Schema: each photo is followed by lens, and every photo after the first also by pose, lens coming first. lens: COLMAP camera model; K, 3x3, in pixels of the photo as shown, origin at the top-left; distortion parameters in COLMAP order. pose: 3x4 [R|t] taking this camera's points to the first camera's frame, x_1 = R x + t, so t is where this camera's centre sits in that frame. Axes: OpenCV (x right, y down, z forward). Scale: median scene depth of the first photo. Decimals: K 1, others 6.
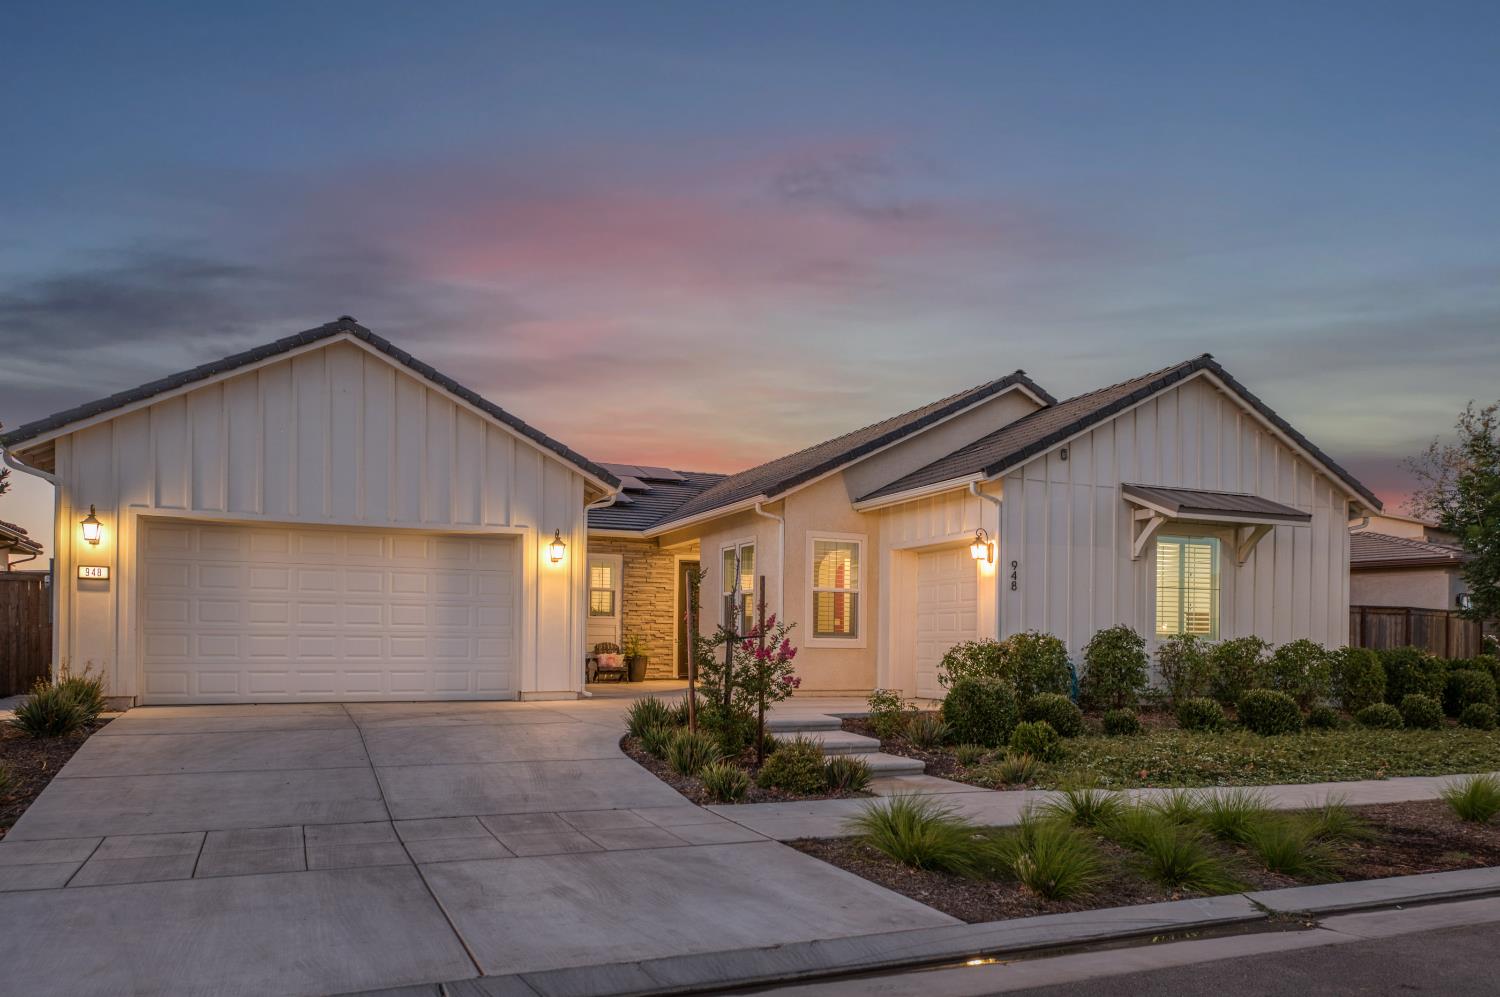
lens RADIAL K [[1140.1, 0, 787.3], [0, 1140.1, 630.4], [0, 0, 1]] dist [0.010376, 0.002591]
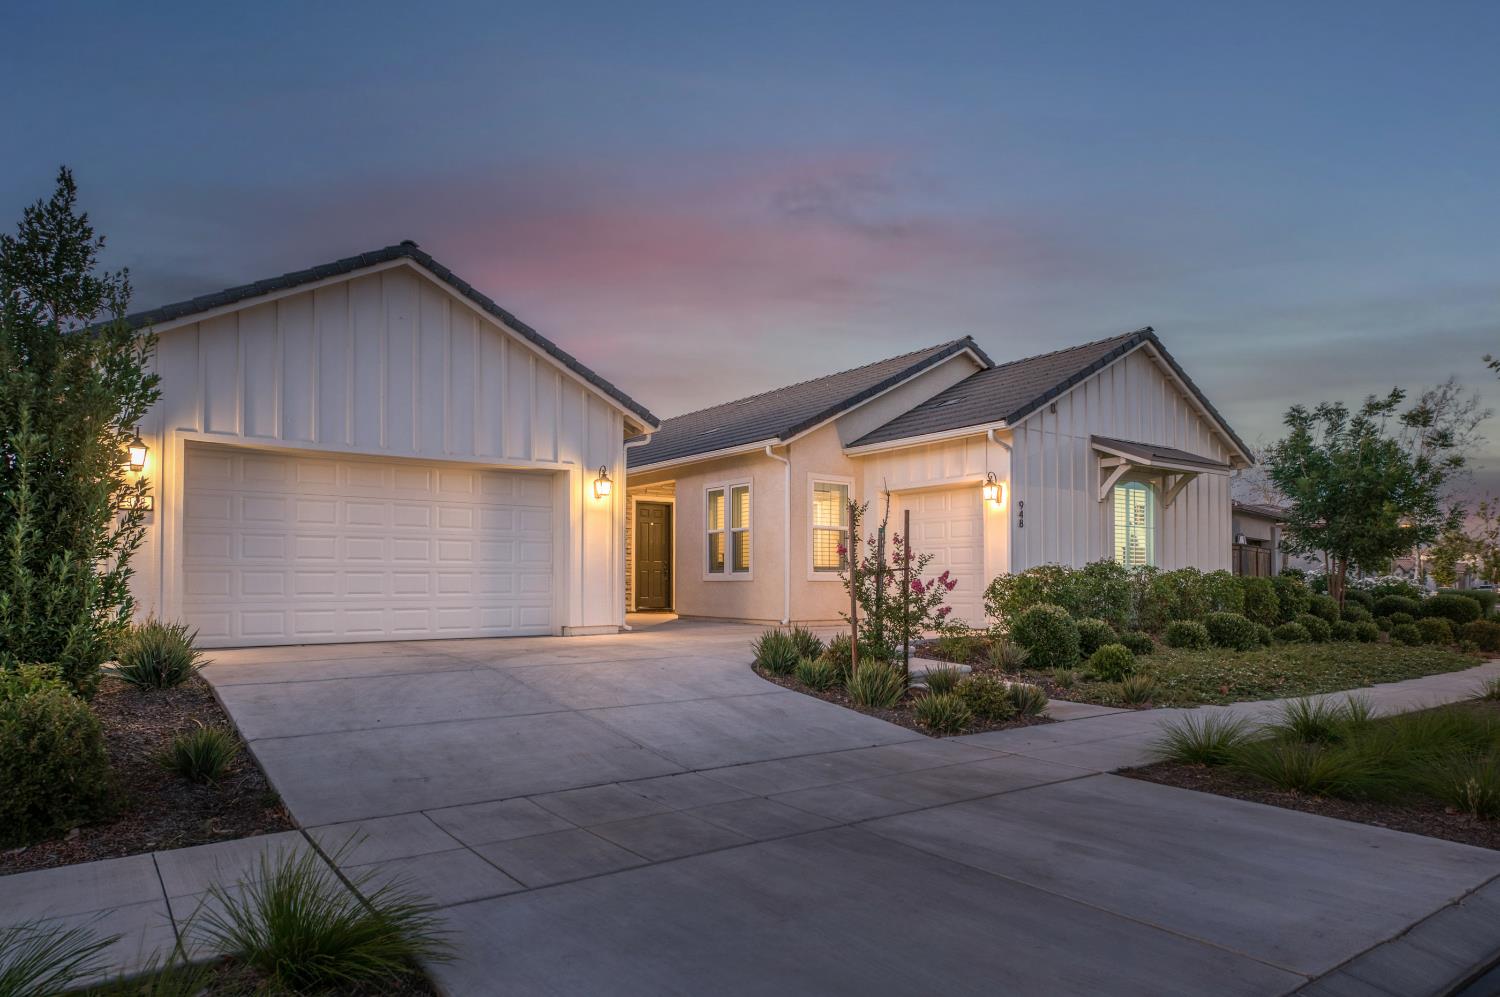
lens RADIAL K [[959.6, 0, 747.4], [0, 959.6, 557.0], [0, 0, 1]] dist [0.006788, 0.001403]
pose [[0.975221, -0.003343, 0.221206, -0.266142], [0.006084, 0.999913, -0.011710, 0.003097], [-0.221148, 0.012765, 0.975157, 0.138222]]
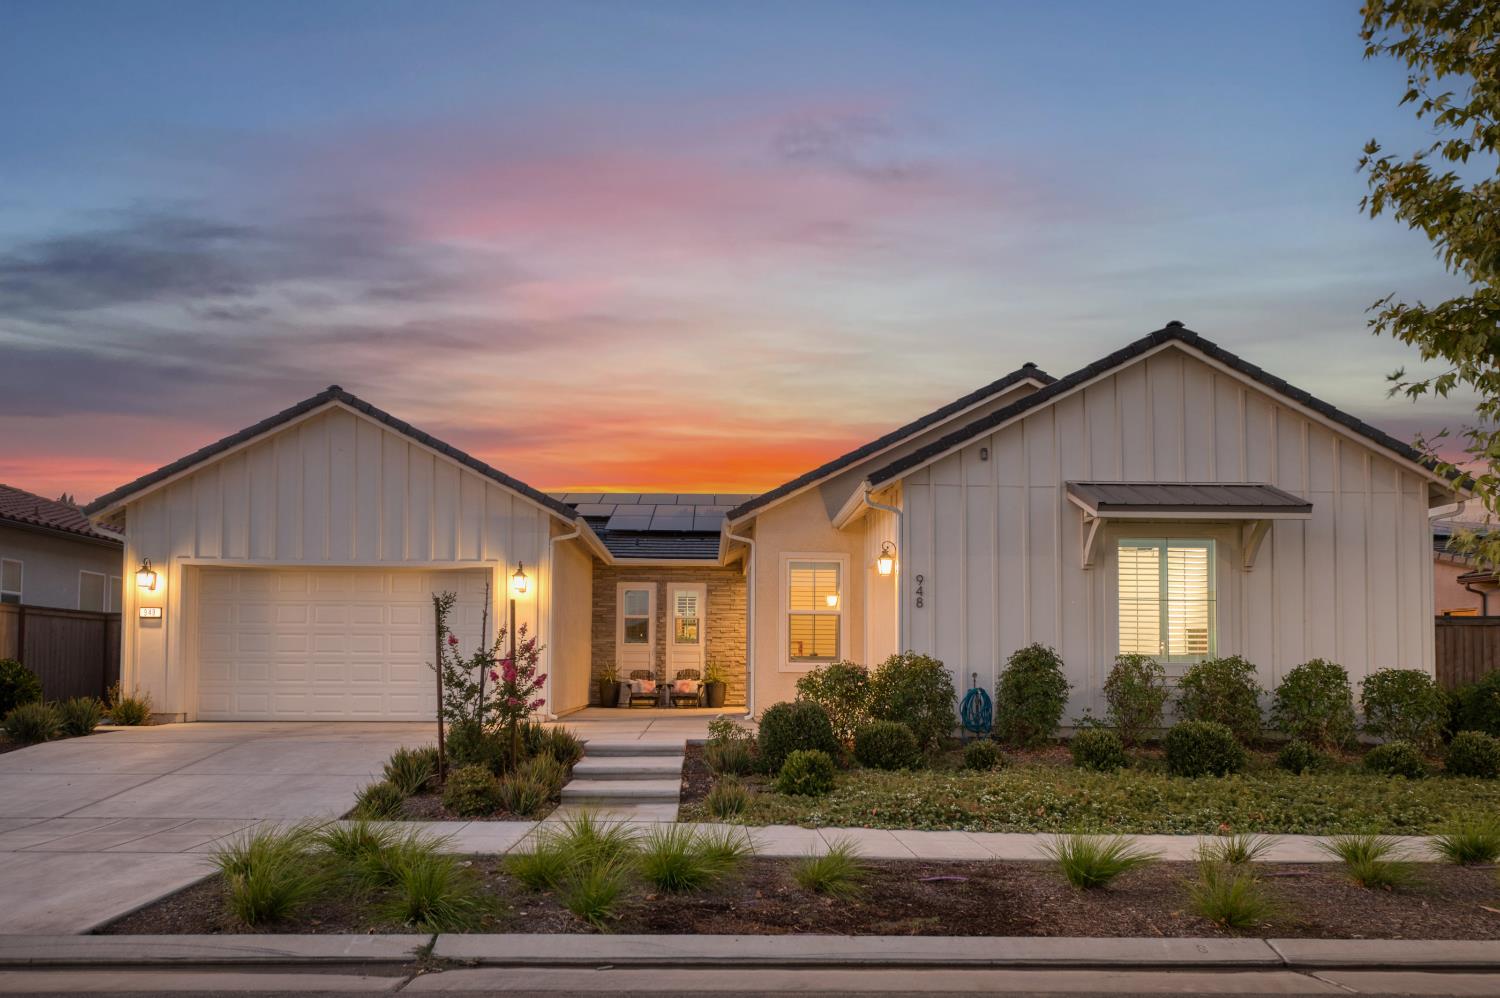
lens RADIAL K [[1140.1, 0, 787.3], [0, 1140.1, 630.9], [0, 0, 1]] dist [0.010376, 0.002591]
pose [[0.914711, -0.017728, -0.403720, 0.459182], [0.007107, 0.999588, -0.027792, 0.007627], [0.404046, 0.022553, 0.914460, 0.124813]]
